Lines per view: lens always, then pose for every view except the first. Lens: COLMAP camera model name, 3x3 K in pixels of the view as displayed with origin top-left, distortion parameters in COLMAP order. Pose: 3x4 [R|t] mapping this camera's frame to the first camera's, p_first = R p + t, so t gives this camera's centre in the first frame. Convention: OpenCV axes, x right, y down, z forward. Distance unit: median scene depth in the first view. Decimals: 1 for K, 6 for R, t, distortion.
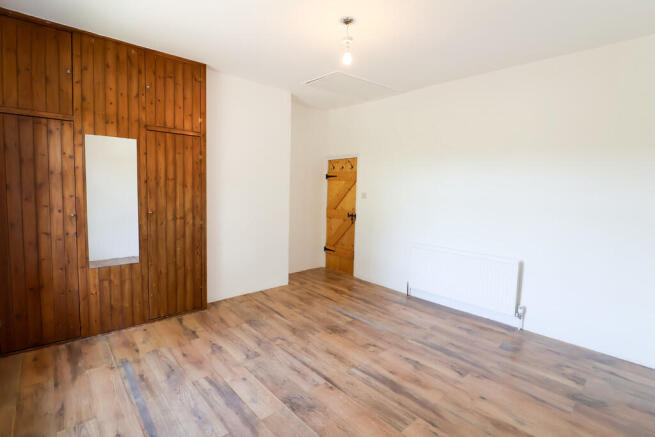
lens RADIAL K [[306.5, 0, 330.1], [0, 306.5, 212.5], [0, 0, 1]] dist [-0.013526, -0.000715]
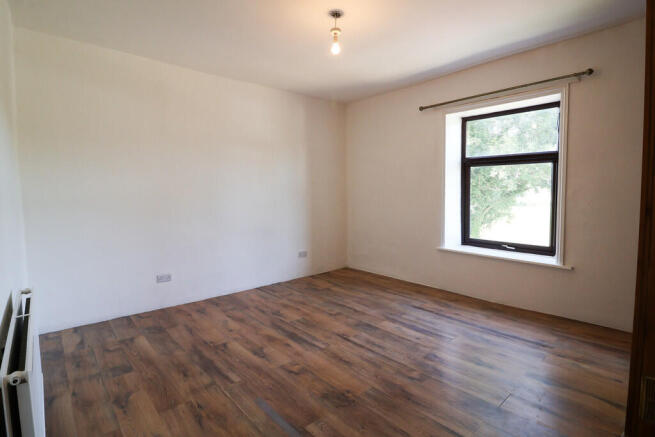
lens RADIAL K [[306.5, 0, 330.1], [0, 306.5, 212.5], [0, 0, 1]] dist [-0.013526, -0.000715]
pose [[-0.999673, -0.019381, 0.016694, 0.044147], [-0.016808, 0.989657, 0.142464, -0.093122], [-0.019282, 0.142137, -0.989659, 1.952717]]
